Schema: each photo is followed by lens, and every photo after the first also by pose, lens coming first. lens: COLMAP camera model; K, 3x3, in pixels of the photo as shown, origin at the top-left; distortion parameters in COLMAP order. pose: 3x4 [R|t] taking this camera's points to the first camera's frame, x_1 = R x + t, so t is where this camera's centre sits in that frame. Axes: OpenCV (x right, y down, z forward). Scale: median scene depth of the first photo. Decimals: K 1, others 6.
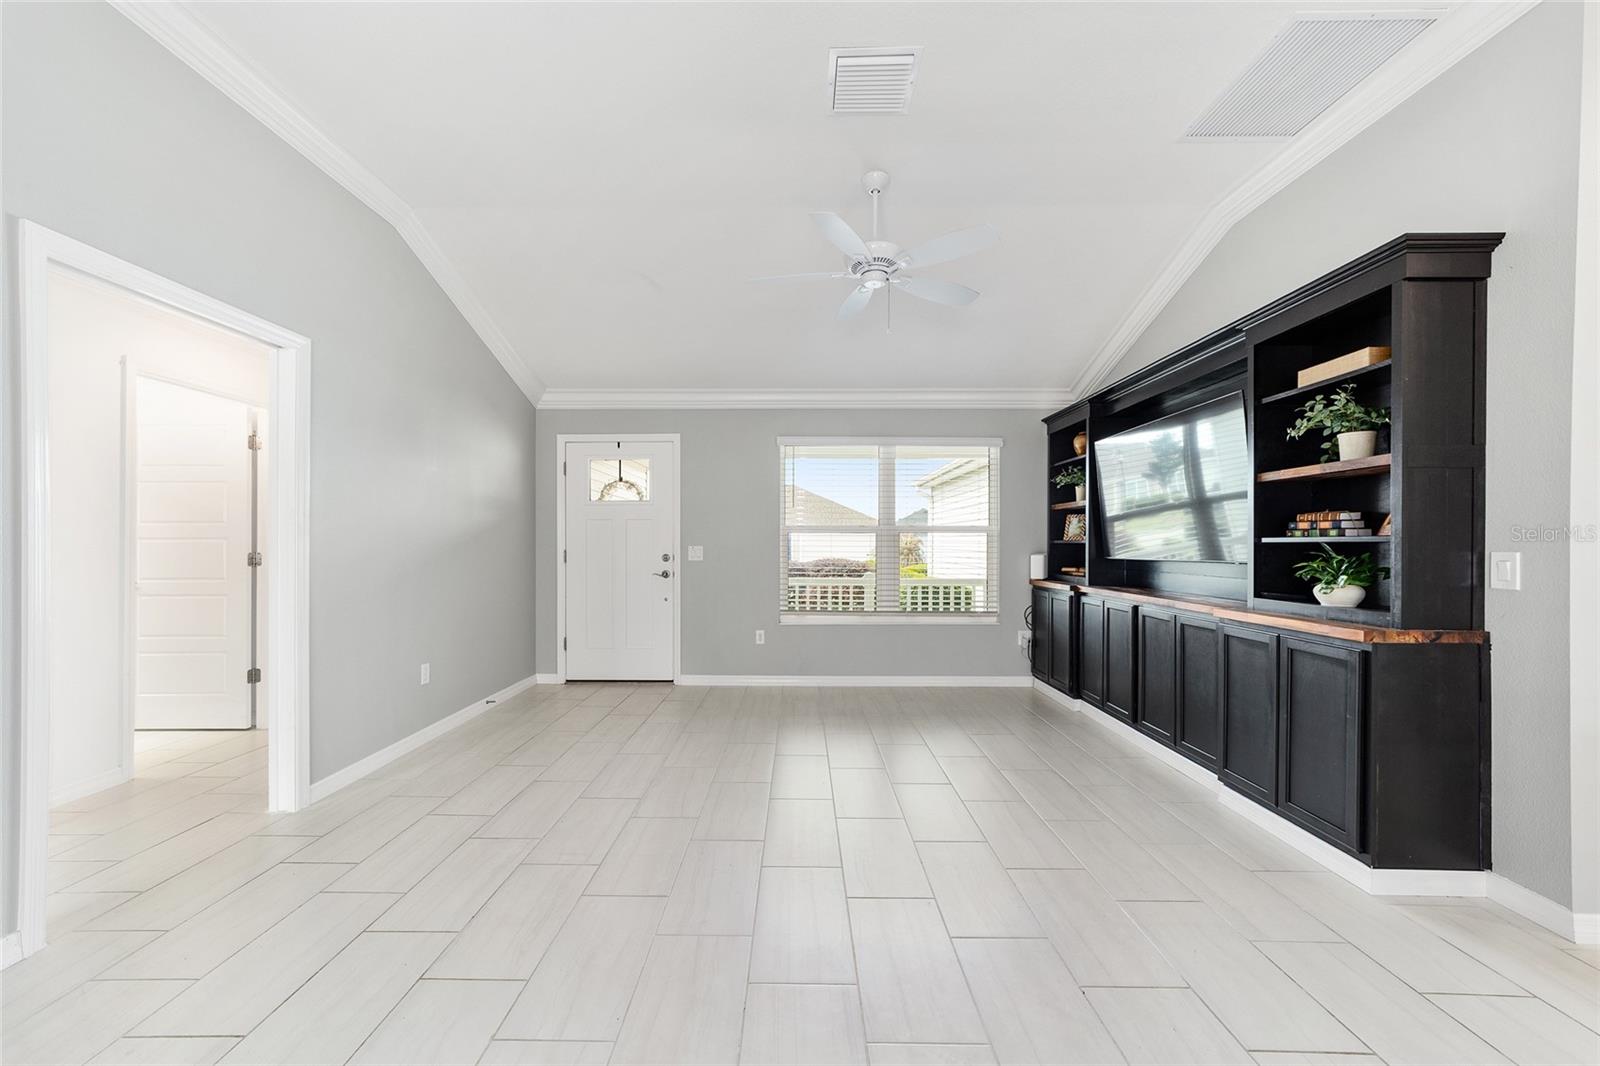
lens RADIAL K [[626.3, 0, 800.0], [0, 626.3, 533.0], [0, 0, 1]] dist [-0.000227, 0.000378]
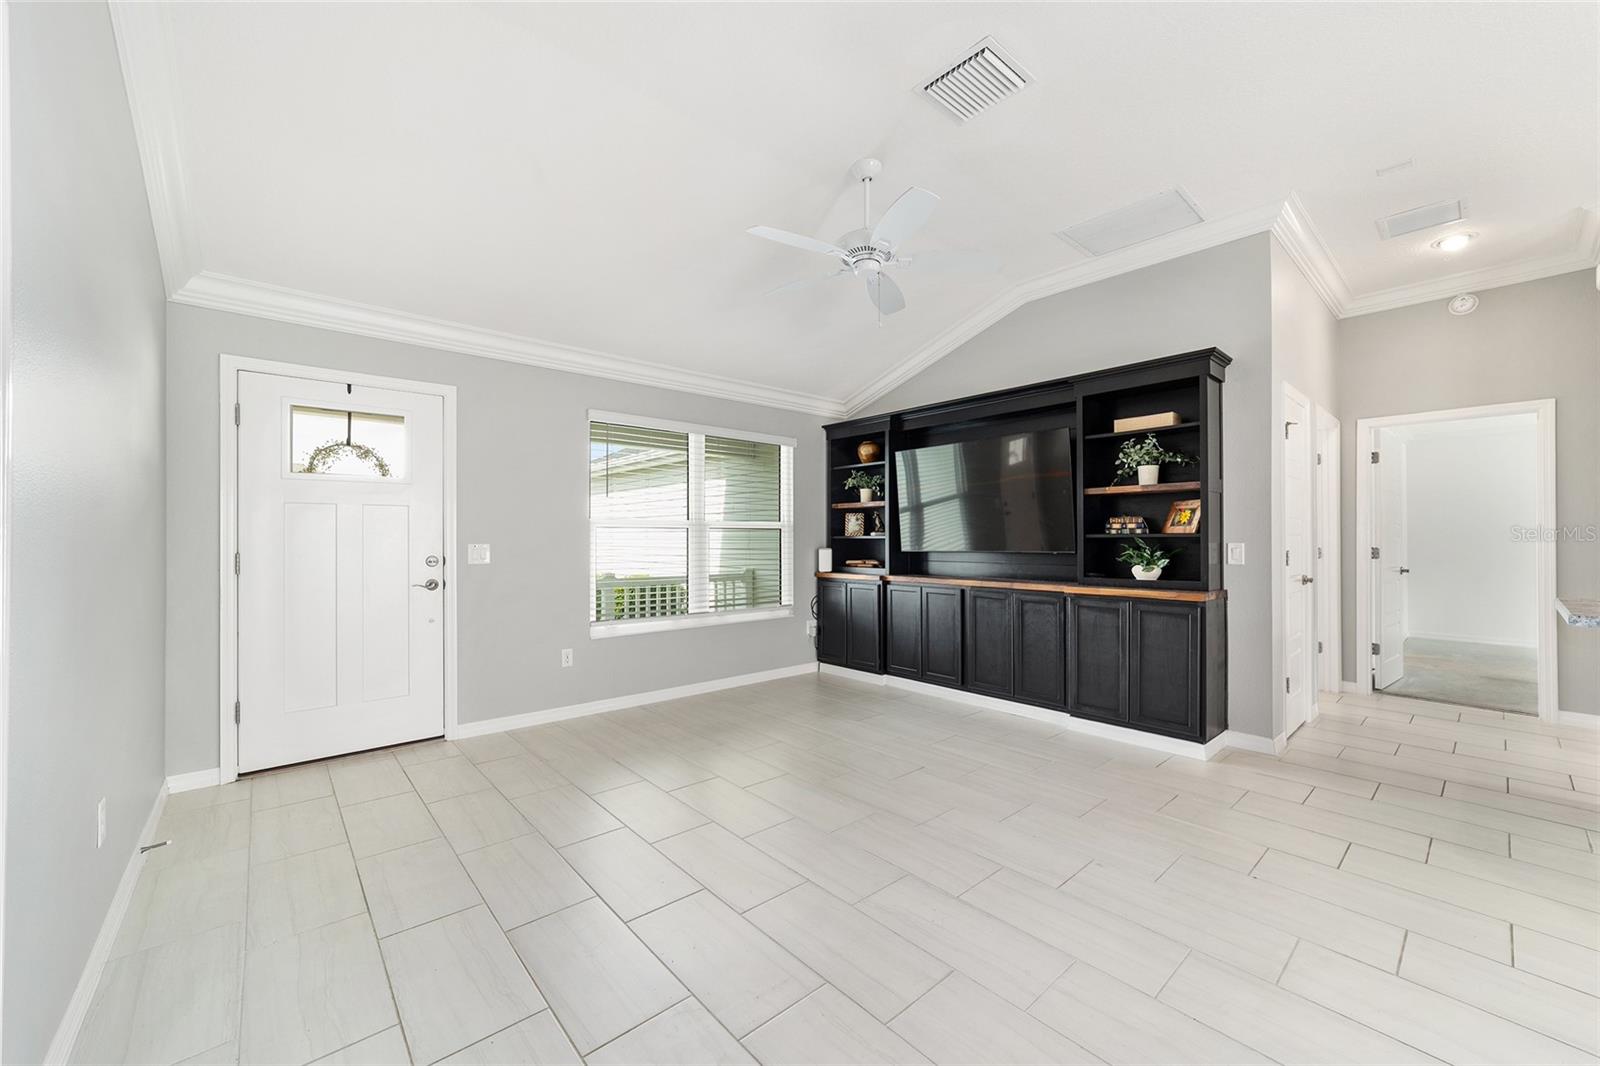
lens RADIAL K [[626.3, 0, 800.0], [0, 626.3, 533.0], [0, 0, 1]] dist [-0.000227, 0.000378]
pose [[0.745413, 0.003119, 0.666595, -0.385062], [-0.007554, 0.999964, 0.003768, 0.002291], [-0.666560, -0.007844, 0.745410, 0.216147]]
